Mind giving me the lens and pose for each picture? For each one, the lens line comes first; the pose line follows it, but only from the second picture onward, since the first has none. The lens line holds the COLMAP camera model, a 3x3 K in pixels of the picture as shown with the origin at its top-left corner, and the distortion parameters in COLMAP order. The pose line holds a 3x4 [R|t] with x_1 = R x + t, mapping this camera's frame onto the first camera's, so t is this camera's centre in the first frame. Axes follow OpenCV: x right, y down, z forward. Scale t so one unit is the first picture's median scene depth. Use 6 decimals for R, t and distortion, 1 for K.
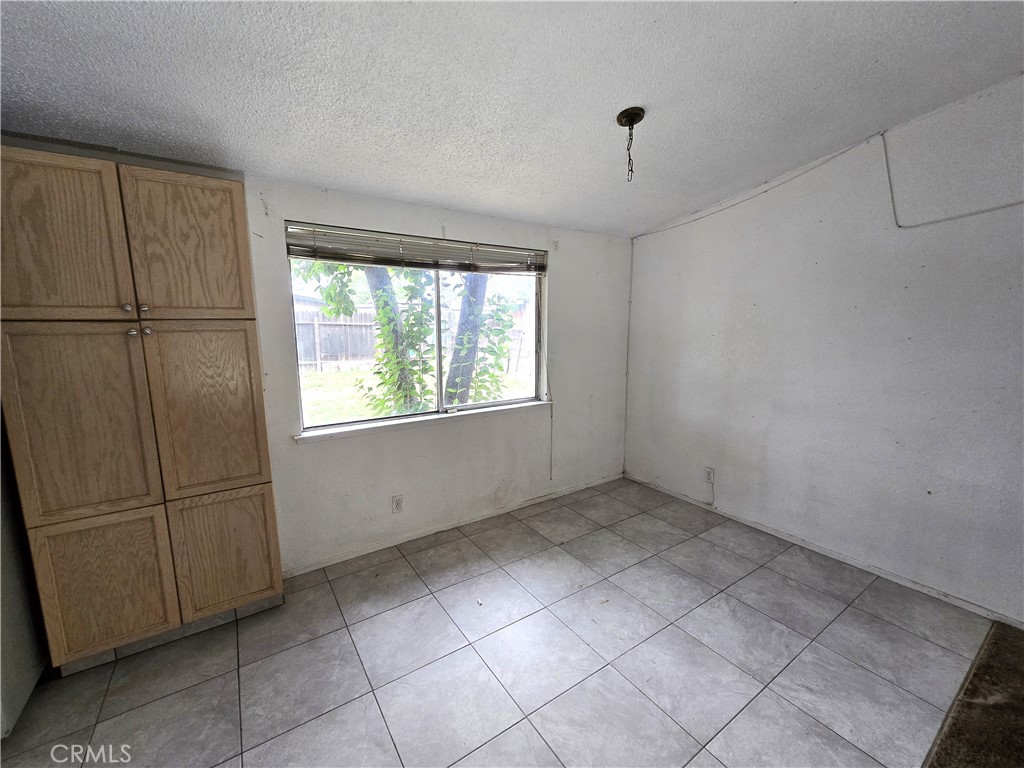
lens RADIAL K [[422.1, 0, 517.7], [0, 422.1, 389.5], [0, 0, 1]] dist [-0.002539, -0.000116]
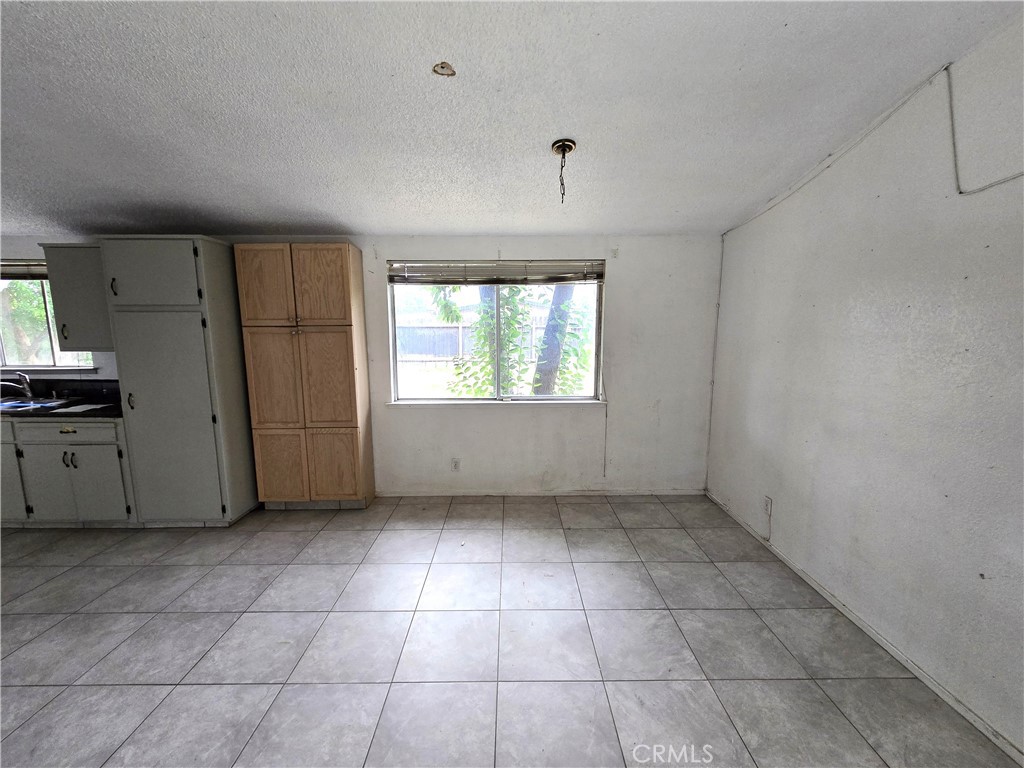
lens RADIAL K [[422.1, 0, 517.7], [0, 422.1, 389.5], [0, 0, 1]] dist [-0.002539, -0.000116]
pose [[0.828697, 0.081518, -0.553730, 0.626704], [-0.085970, 0.996135, 0.017987, -0.003027], [0.553056, 0.032698, 0.832502, 0.003794]]
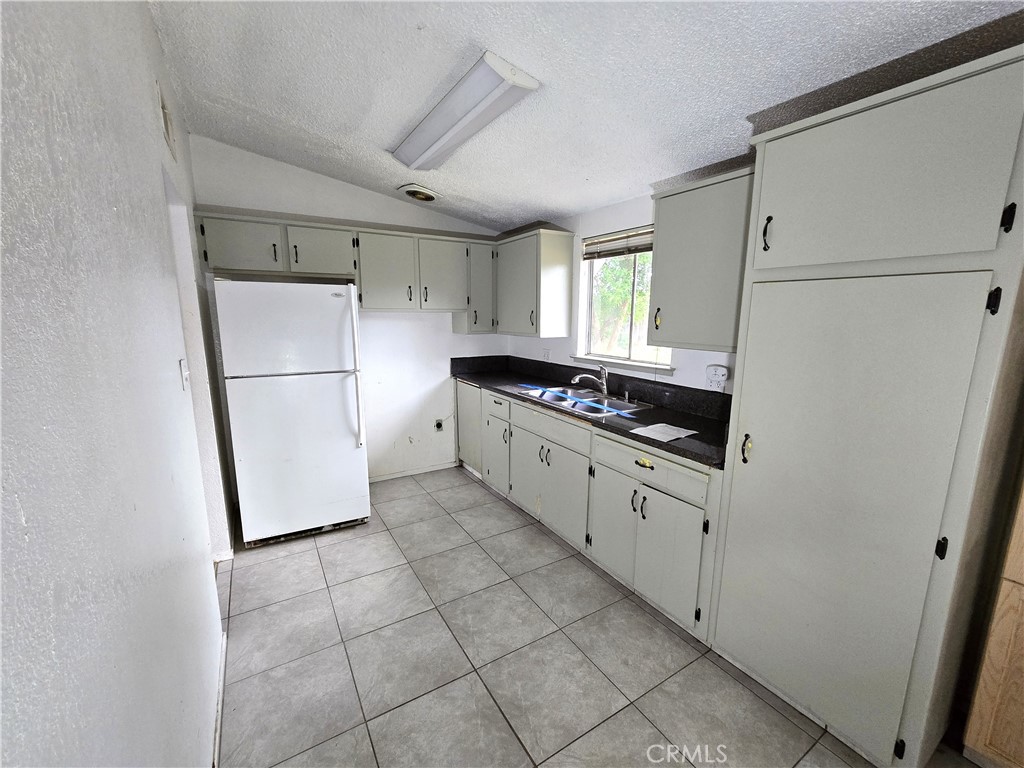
lens RADIAL K [[422.1, 0, 517.7], [0, 422.1, 389.5], [0, 0, 1]] dist [-0.002539, -0.000116]
pose [[-0.043871, 0.174347, -0.983706, -0.264518], [-0.161623, 0.970445, 0.179205, -0.001649], [0.985877, 0.166851, -0.014396, 0.039921]]
